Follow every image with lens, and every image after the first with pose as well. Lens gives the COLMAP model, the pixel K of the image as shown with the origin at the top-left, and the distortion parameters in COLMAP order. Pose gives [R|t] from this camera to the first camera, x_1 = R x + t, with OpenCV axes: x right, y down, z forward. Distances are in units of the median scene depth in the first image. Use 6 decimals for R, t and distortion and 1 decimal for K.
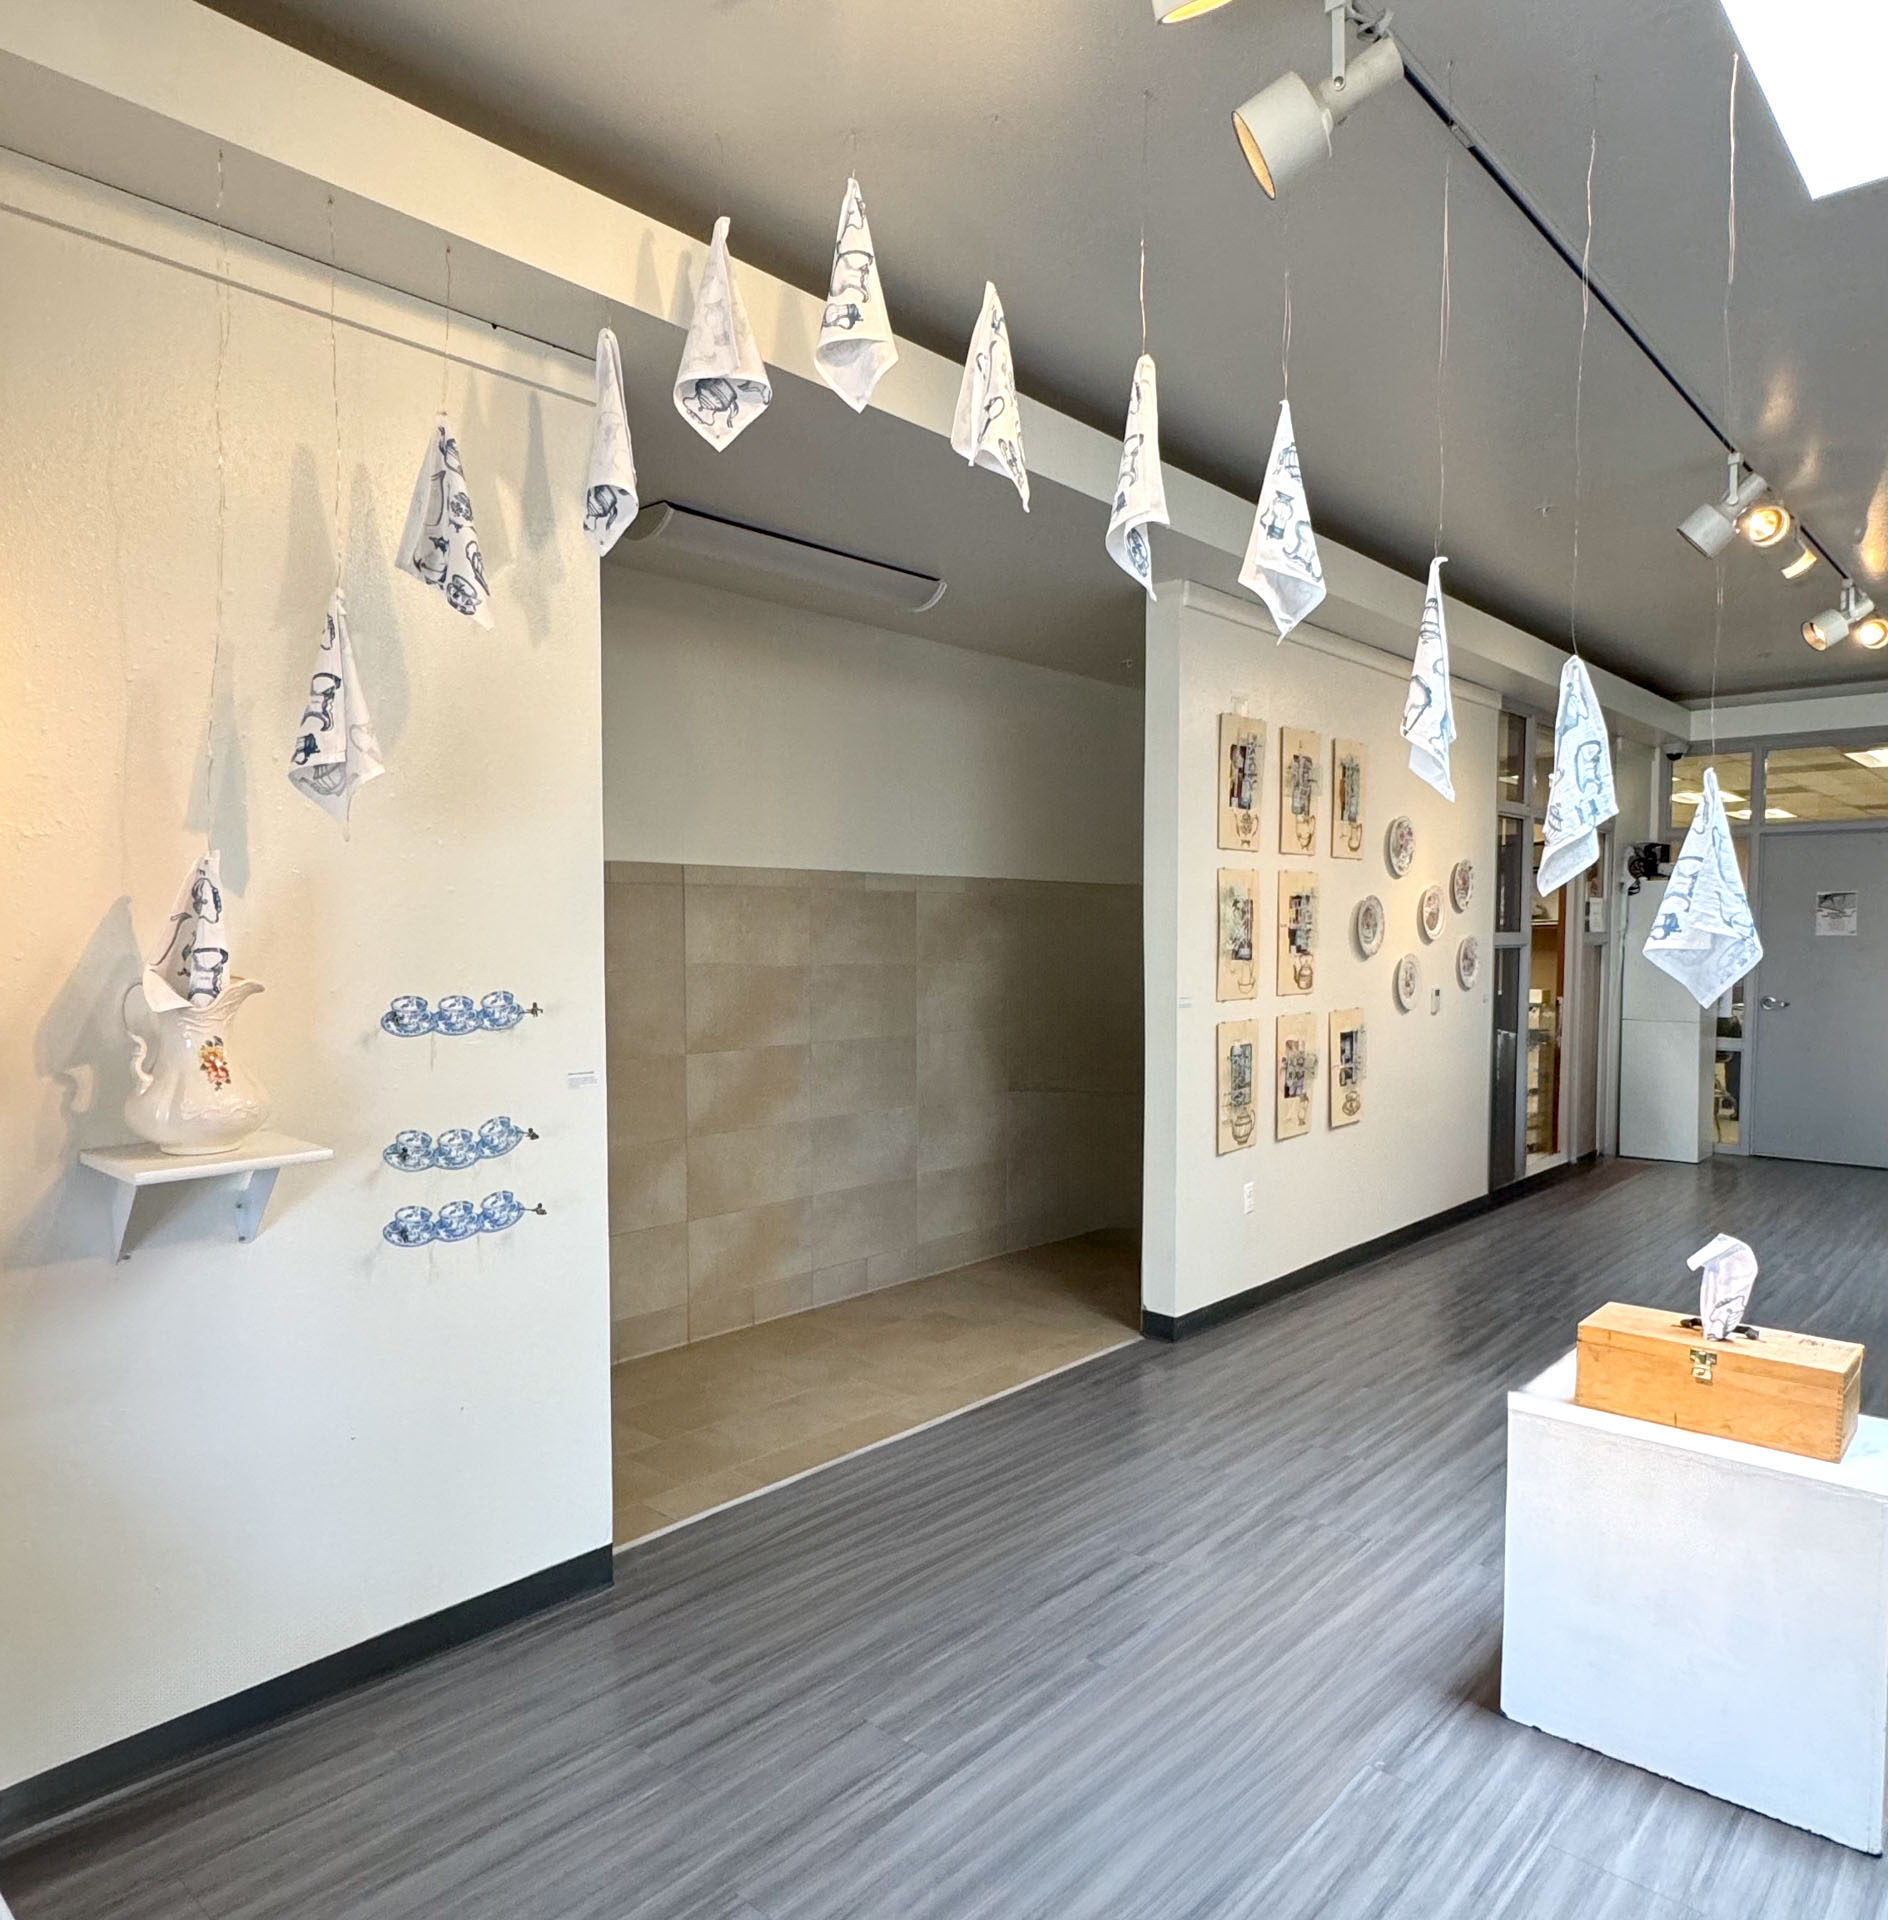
lens RADIAL K [[1312.9, 0, 944.6], [0, 1312.9, 1008.7], [0, 0, 1]] dist [-0.003041, -0.000996]
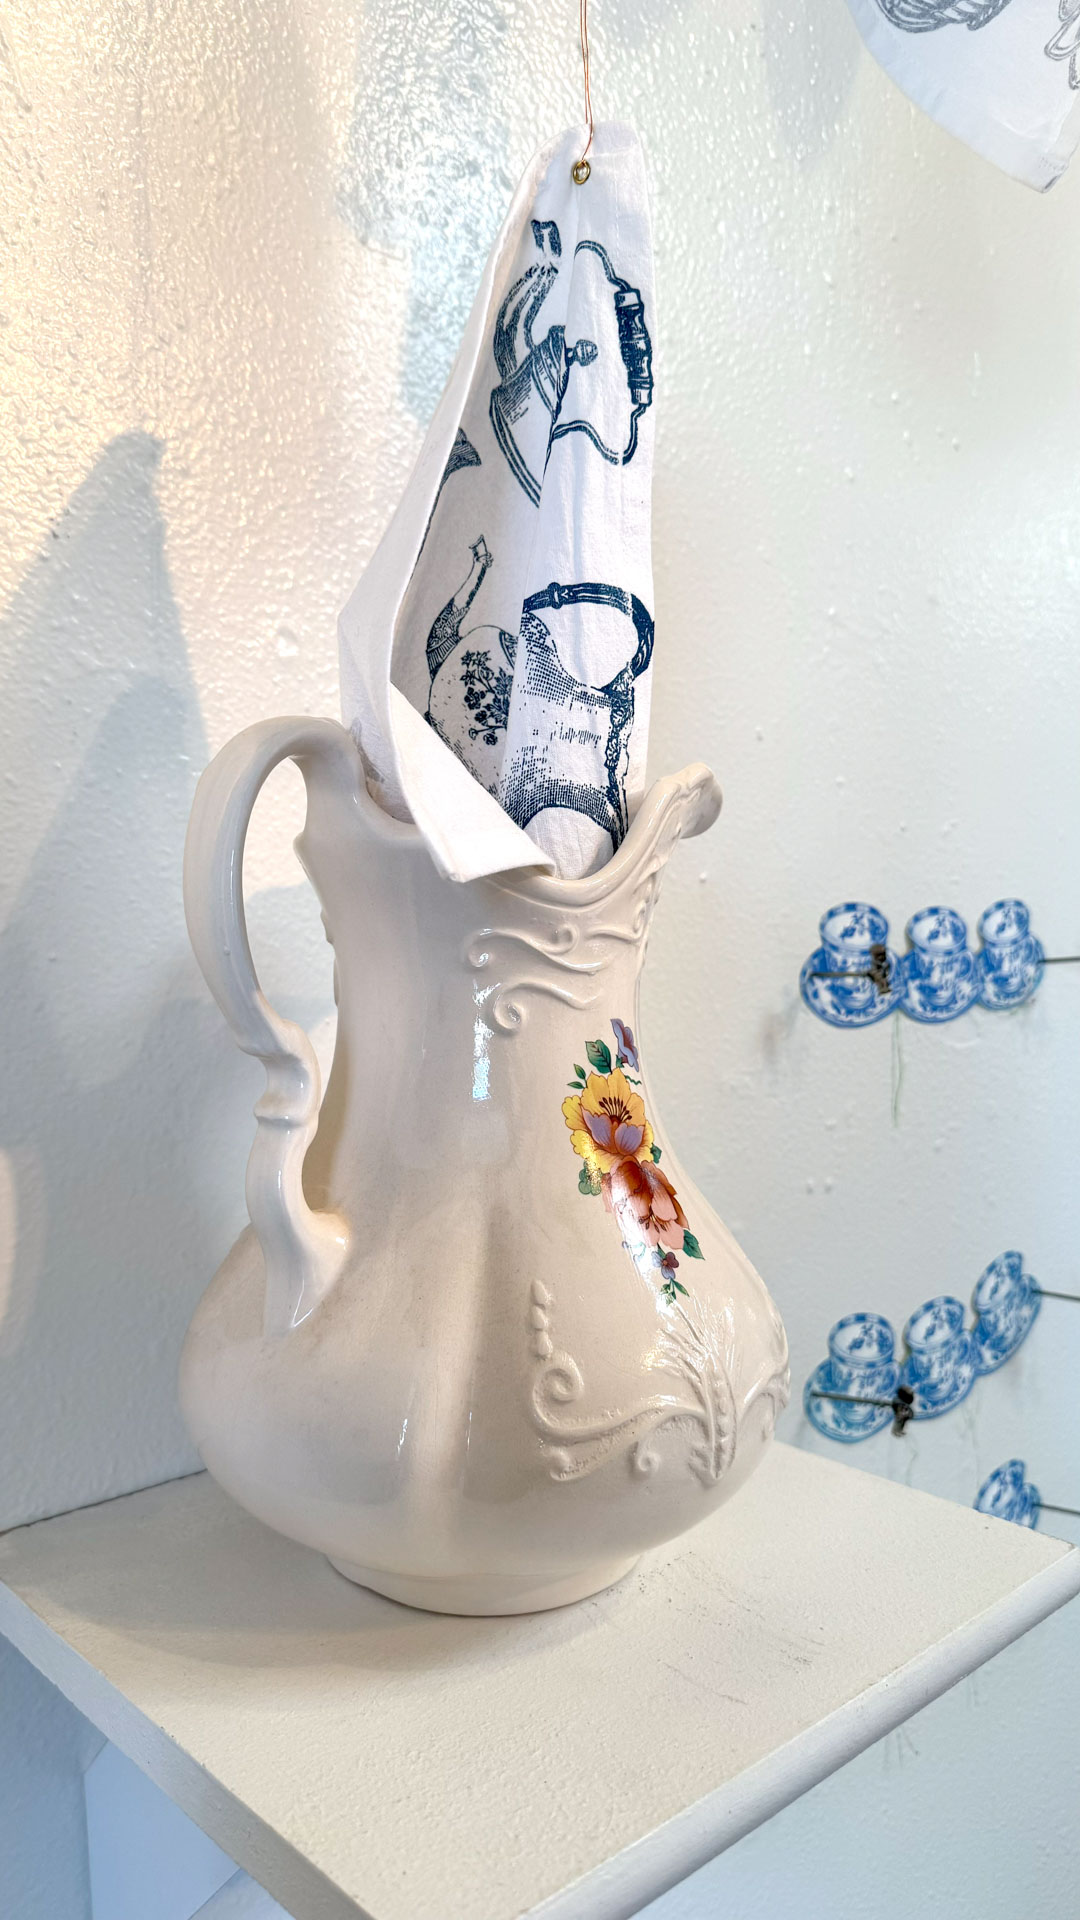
lens RADIAL K [[1367.7, 0, 540.0], [0, 1367.7, 960.0], [0, 0, 1]] dist [0.073029, -0.001476]
pose [[0.994786, -0.011299, -0.101354, -0.547712], [0.007935, 0.999406, -0.033529, 0.018691], [0.101672, 0.032550, 0.994285, 0.787418]]
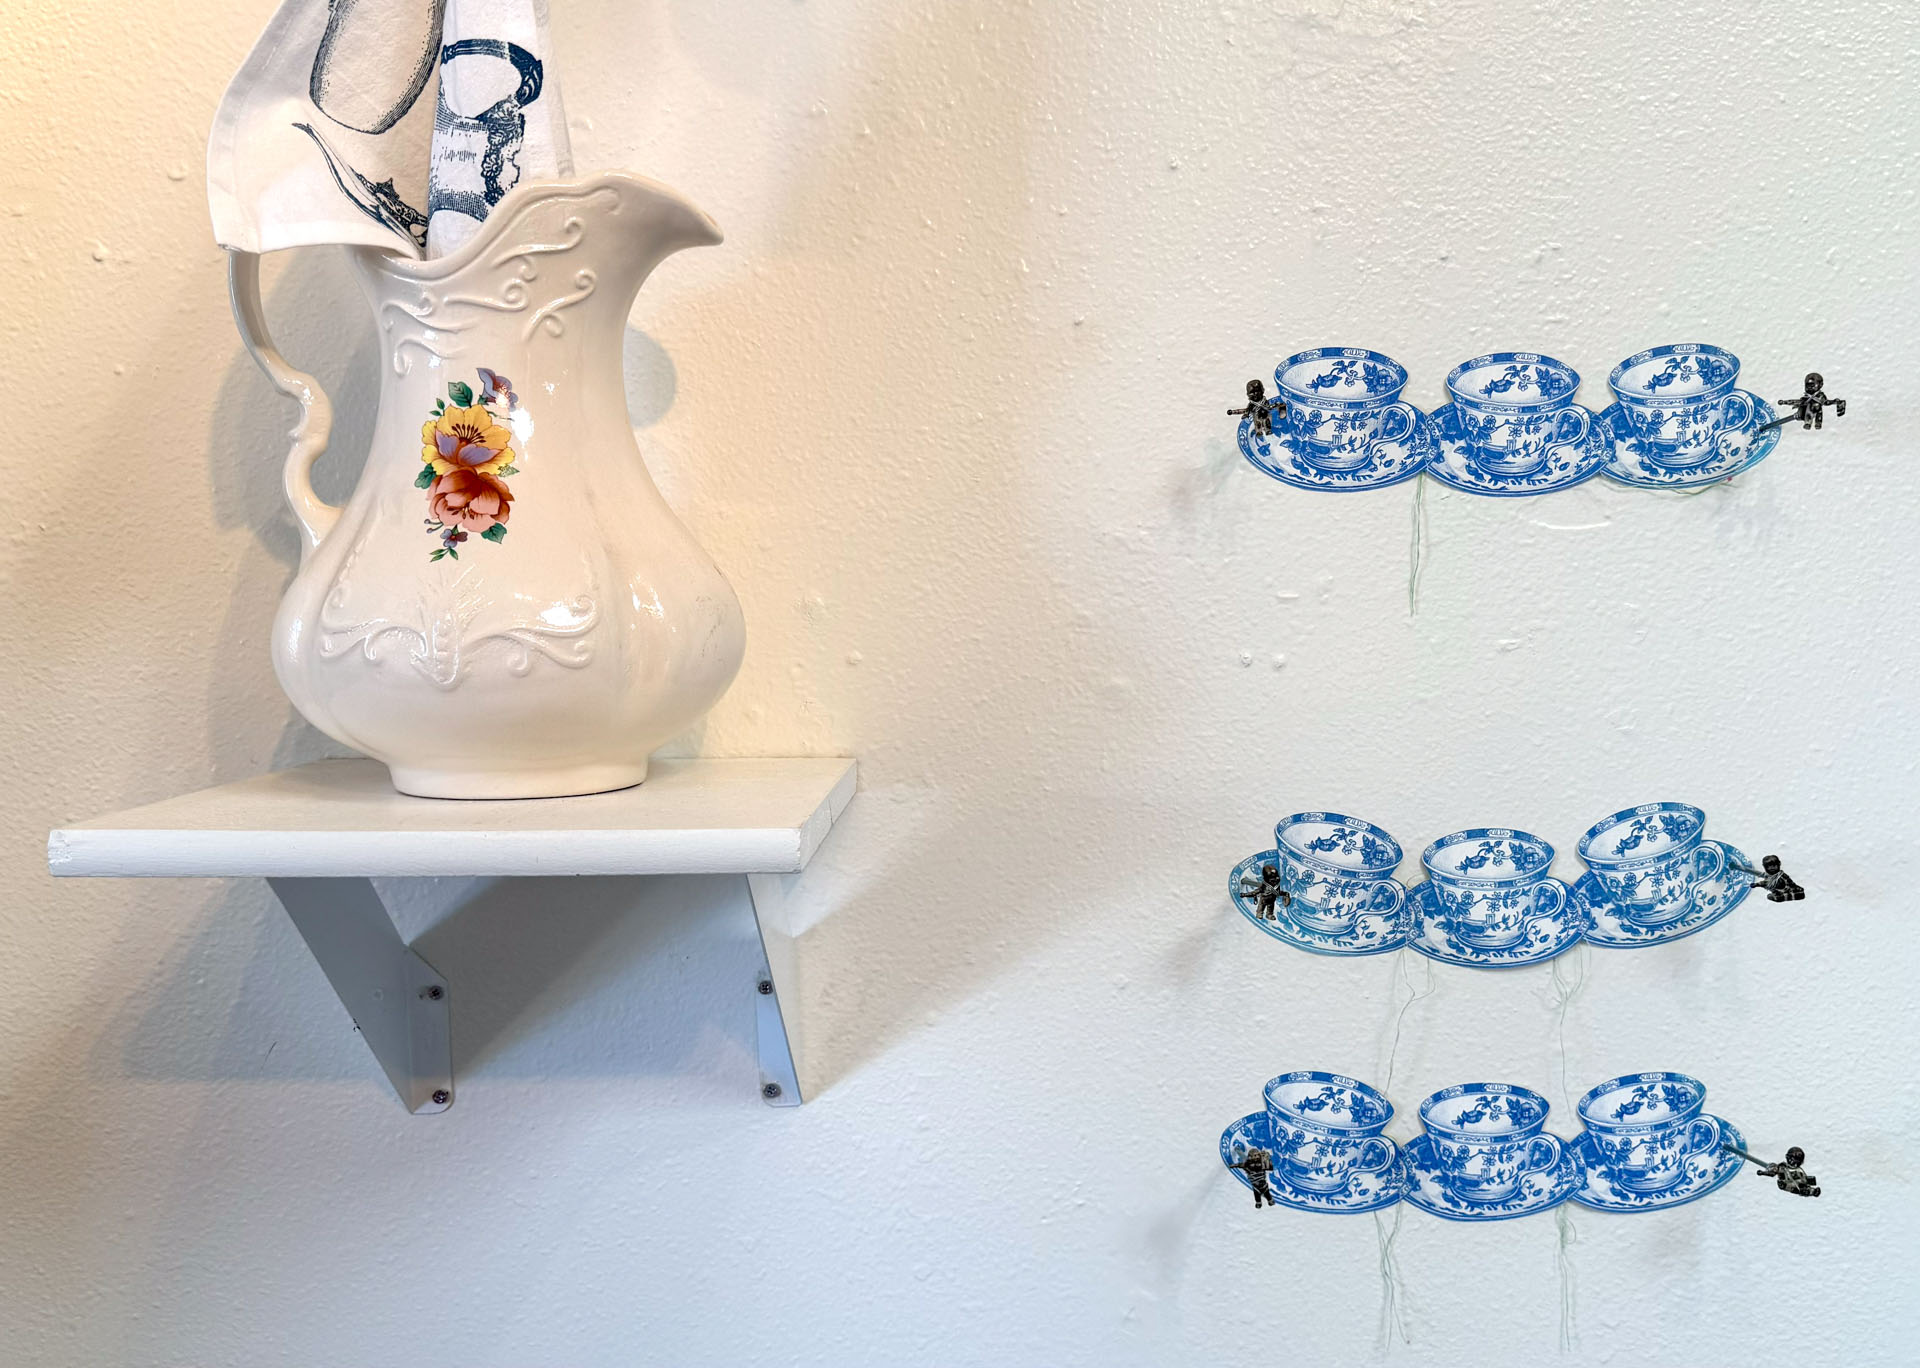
lens RADIAL K [[1717.8, 0, 1043.3], [0, 1717.8, 694.1], [0, 0, 1]] dist [0.229567, -0.547202]
pose [[0.689916, 0.040925, -0.722732, -0.209783], [-0.047557, 0.998806, 0.011160, 0.079101], [0.722326, 0.026671, 0.691039, 0.835494]]
